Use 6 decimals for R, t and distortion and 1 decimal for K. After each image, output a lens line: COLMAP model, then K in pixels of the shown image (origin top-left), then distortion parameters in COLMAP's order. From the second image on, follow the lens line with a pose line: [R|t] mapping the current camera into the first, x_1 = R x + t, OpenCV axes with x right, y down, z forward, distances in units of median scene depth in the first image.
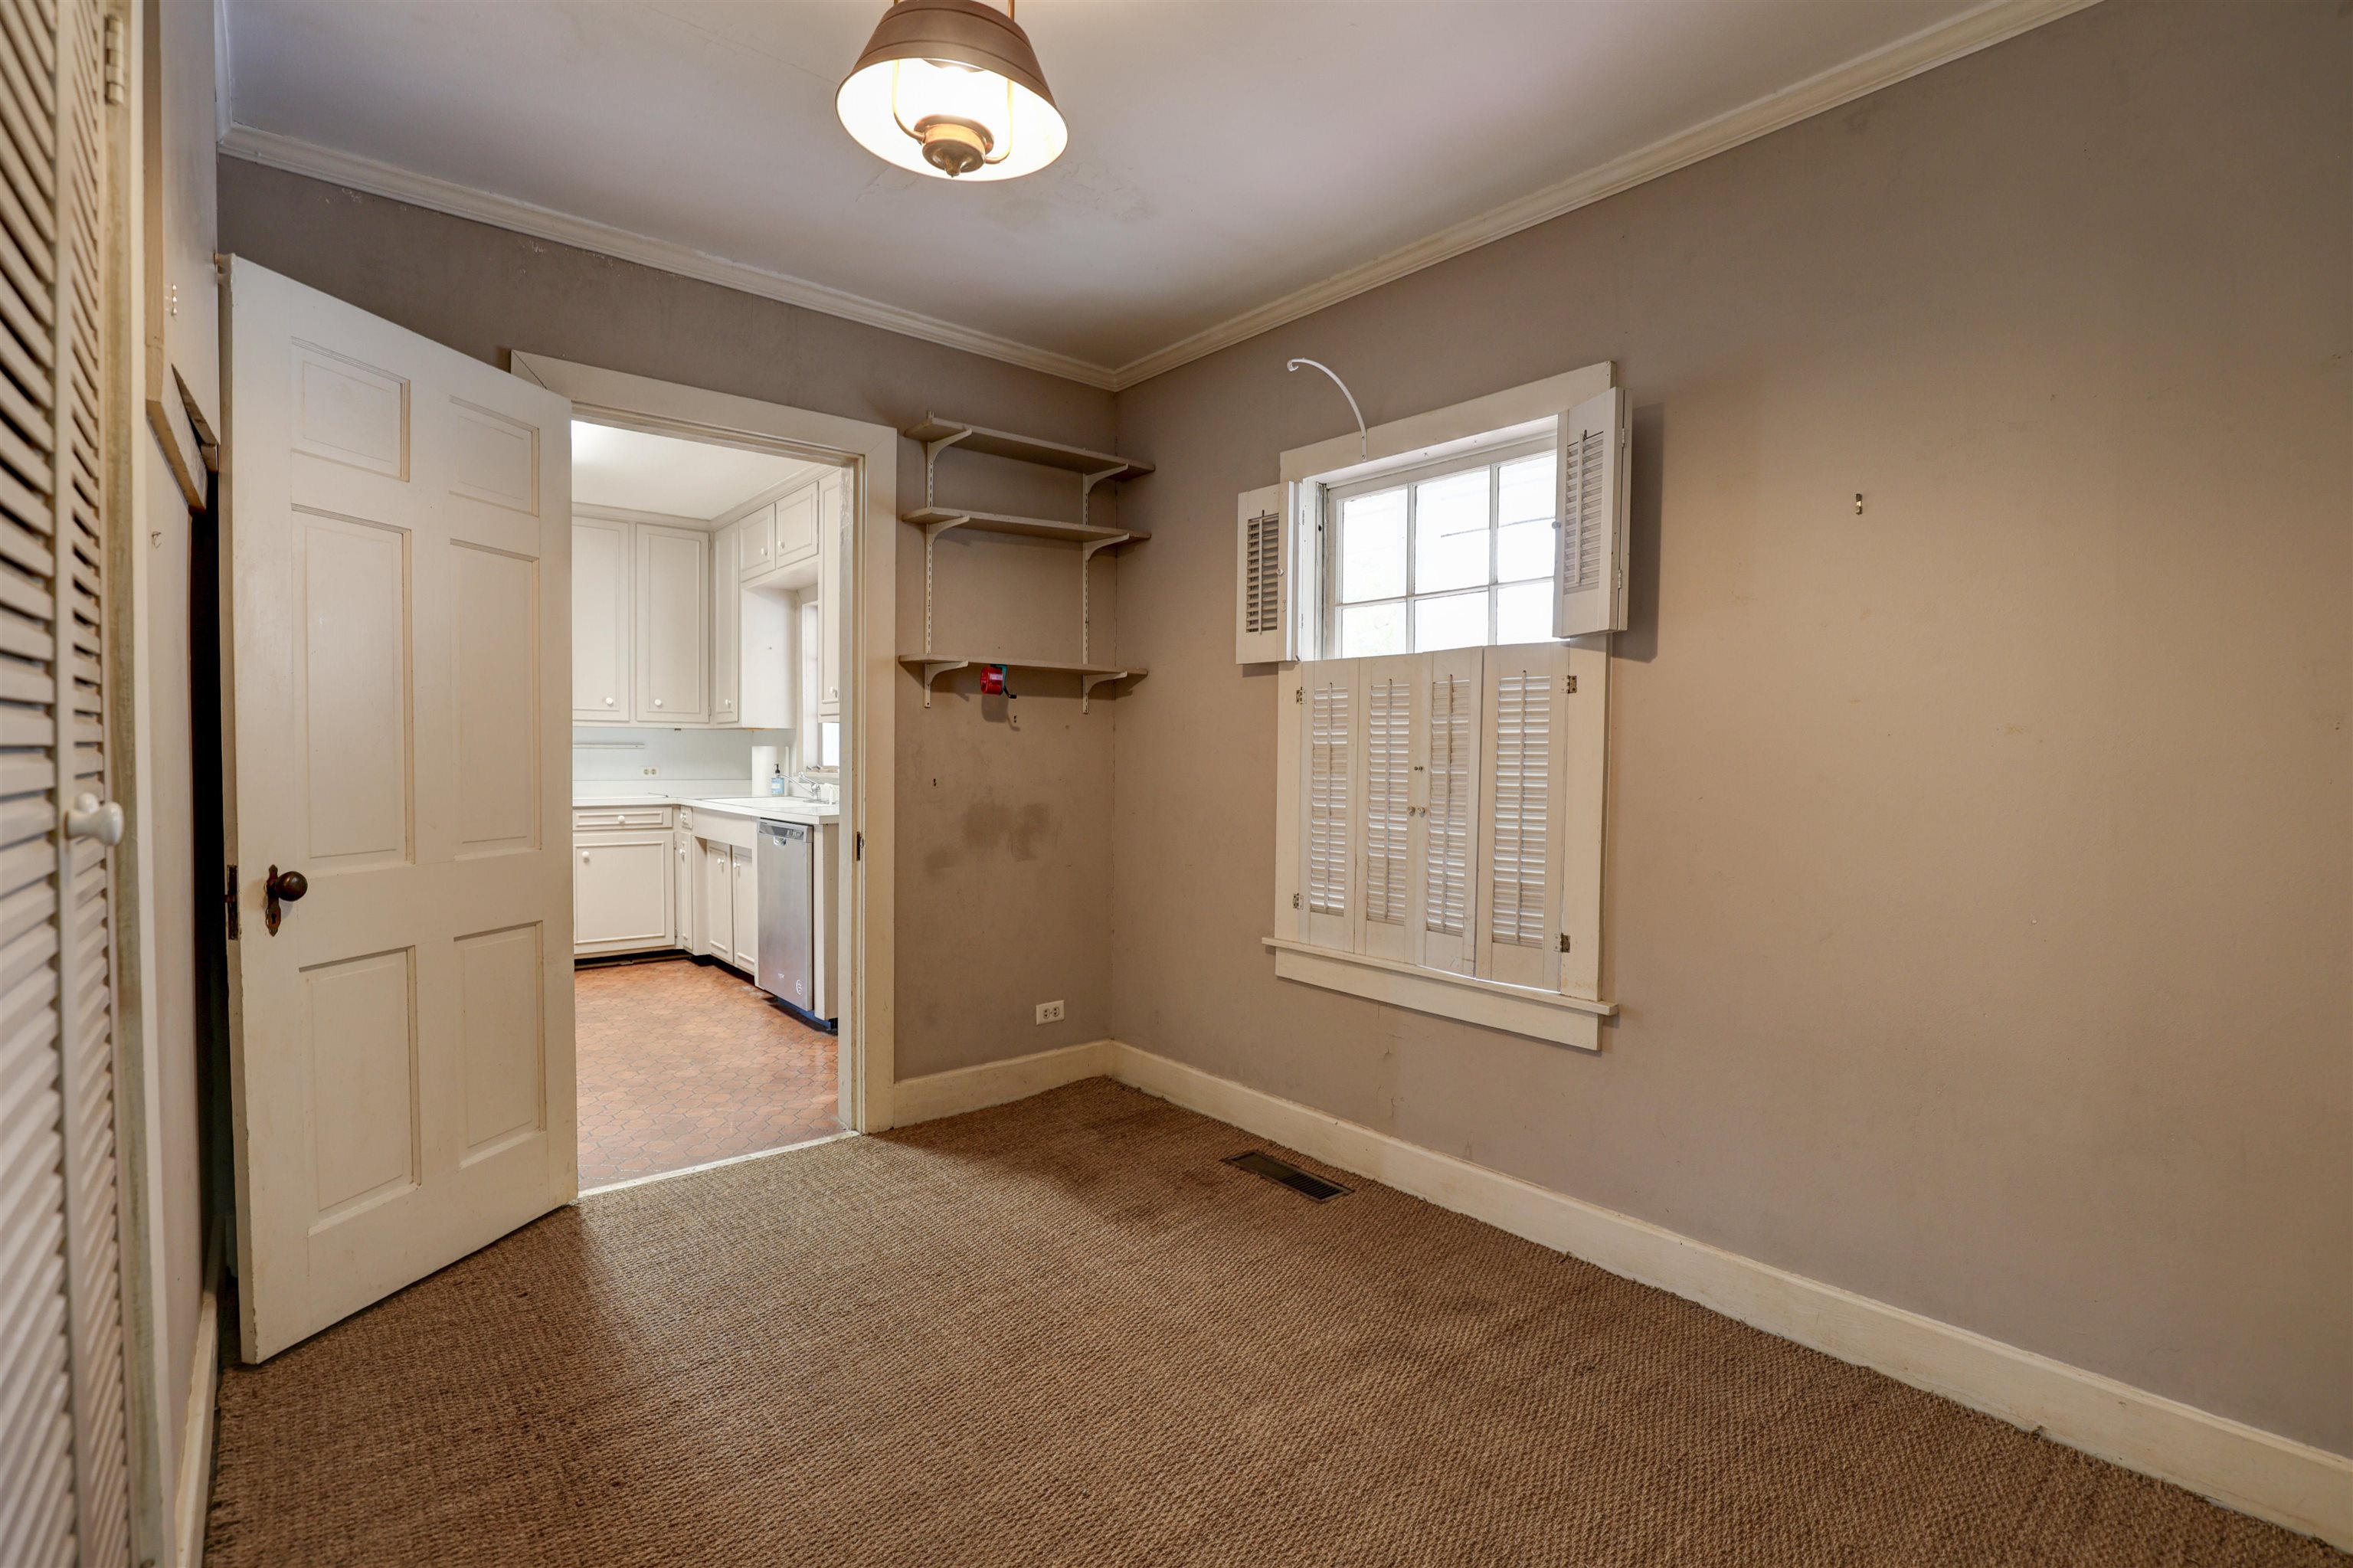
lens RADIAL K [[1081.4, 0, 1186.3], [0, 1081.4, 778.9], [0, 0, 1]] dist [-0.028876, 0.002828]
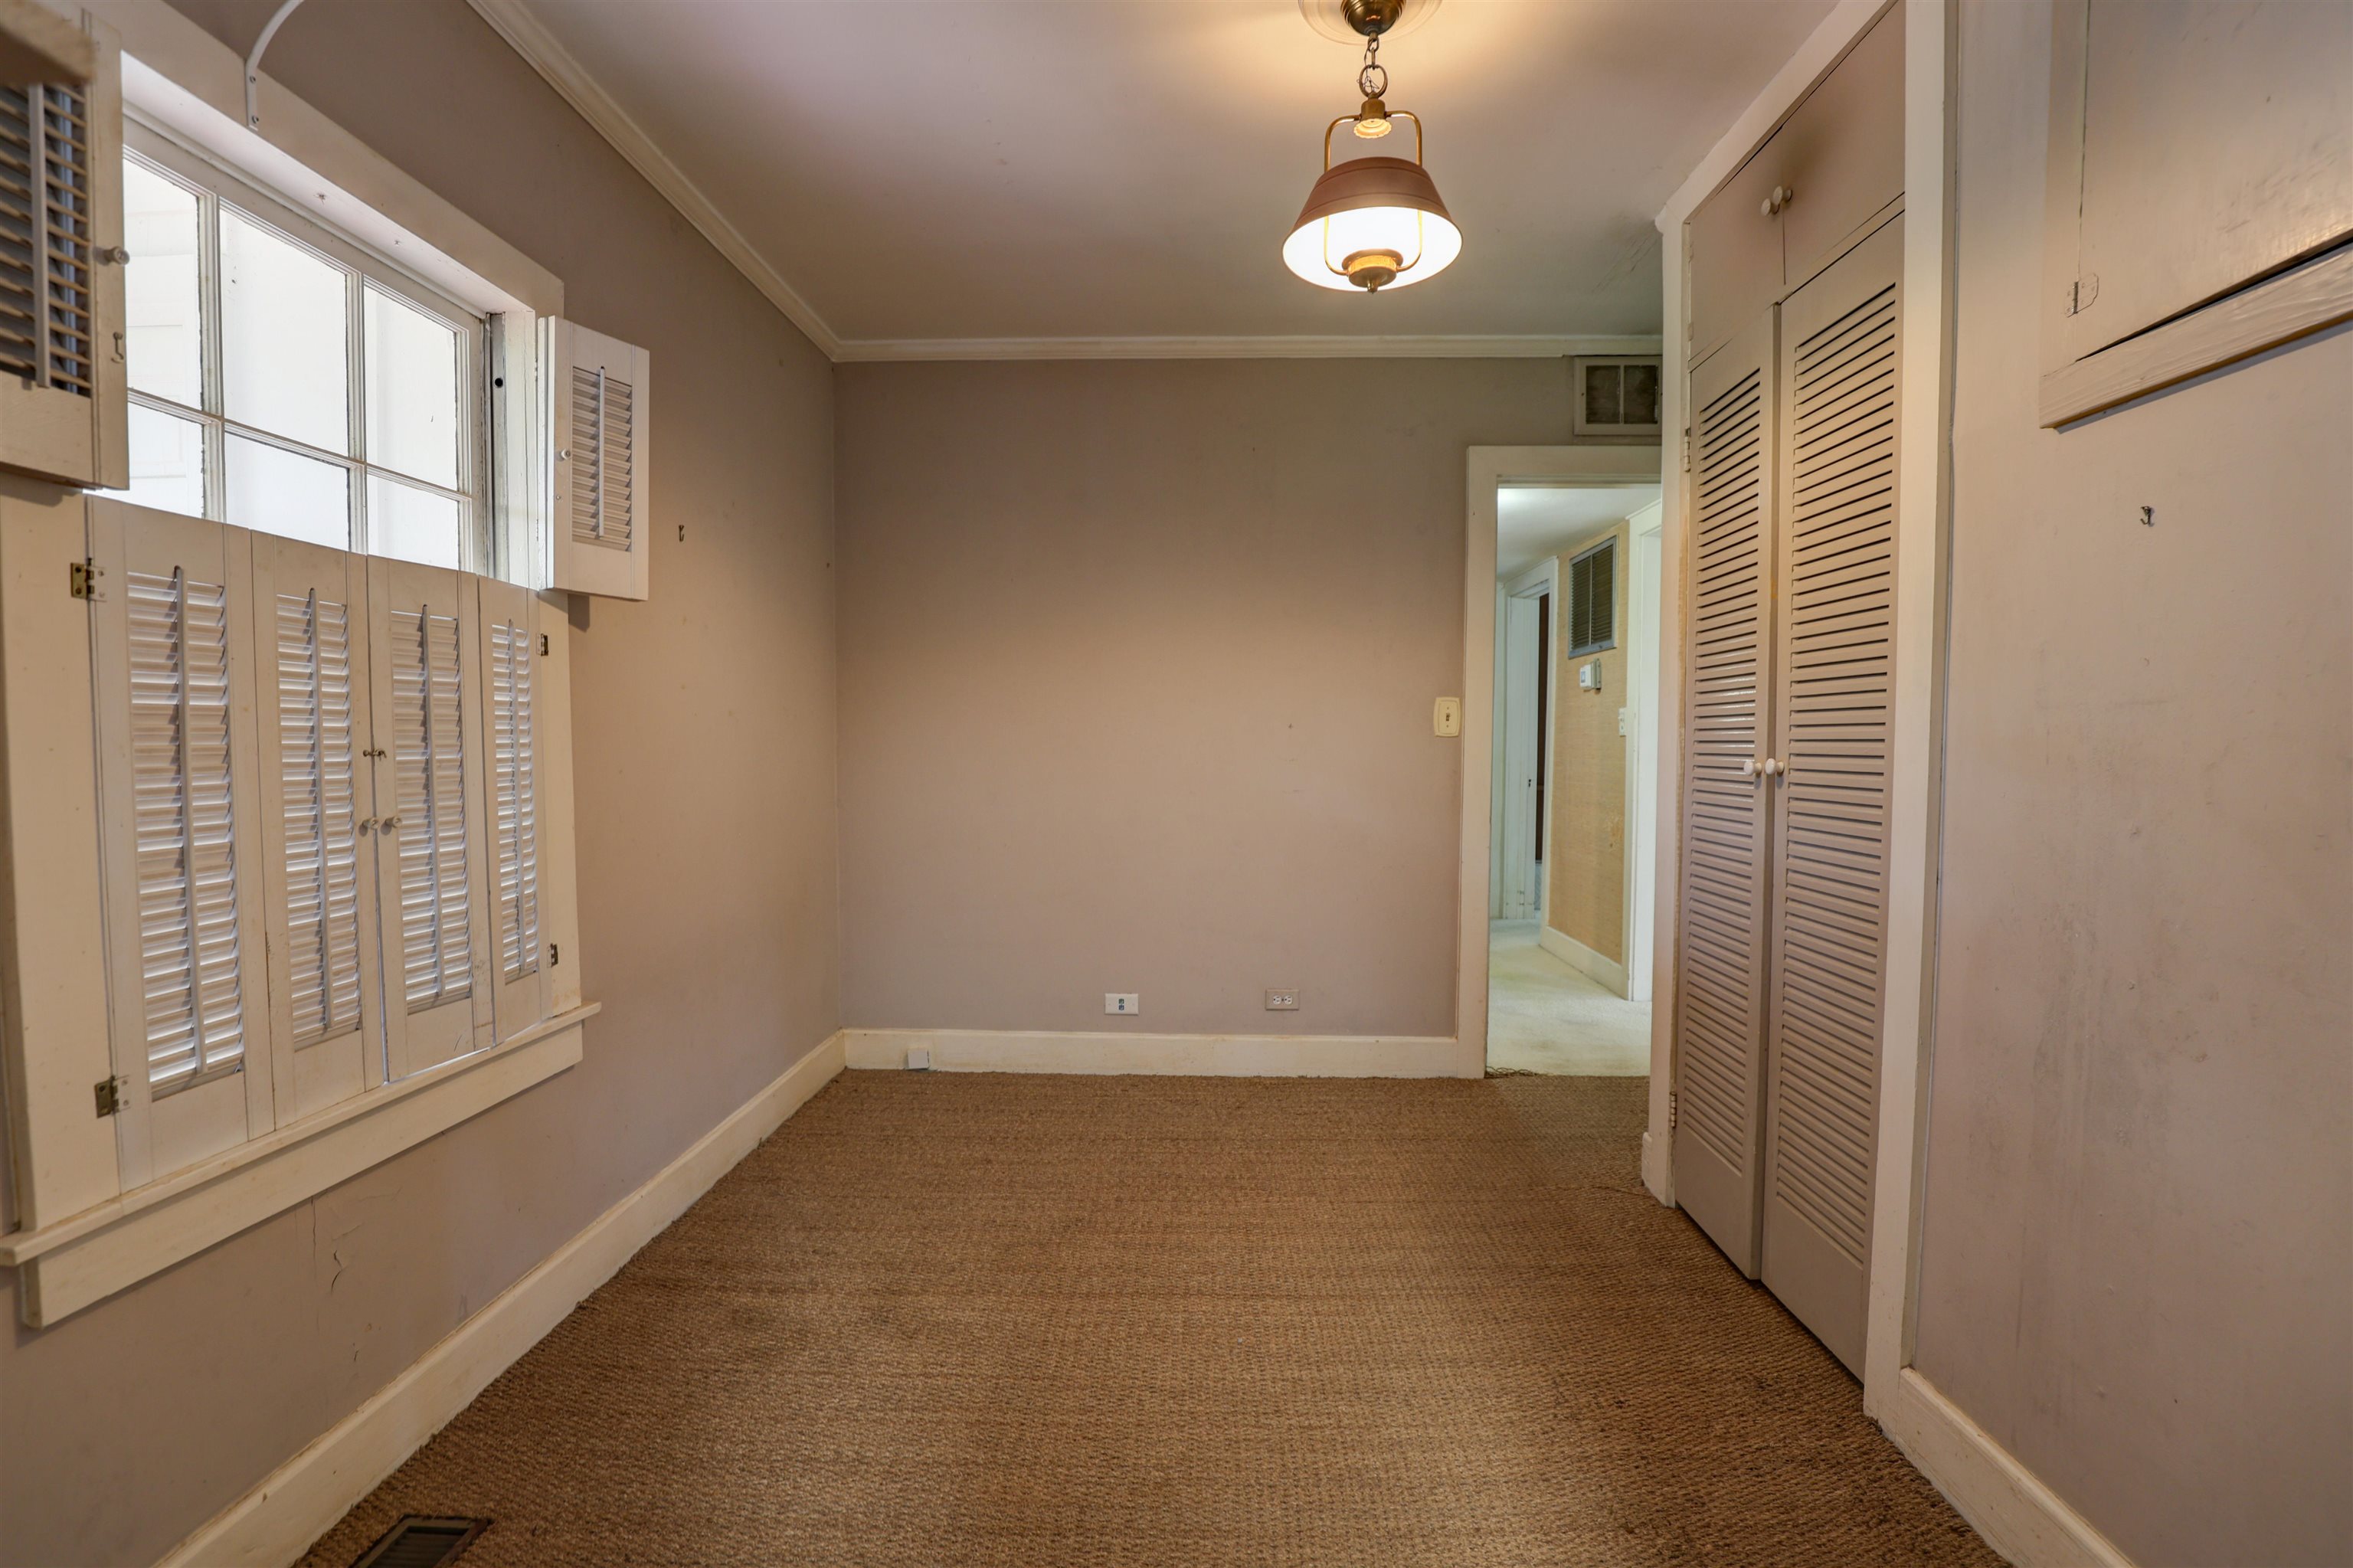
lens RADIAL K [[1081.4, 0, 1196.6], [0, 1081.4, 786.3], [0, 0, 1]] dist [-0.028876, 0.002828]
pose [[-0.751013, -0.042481, 0.658920, -0.517615], [0.002871, 0.997709, 0.067596, -0.030360], [-0.660282, 0.052657, -0.749170, 1.171920]]
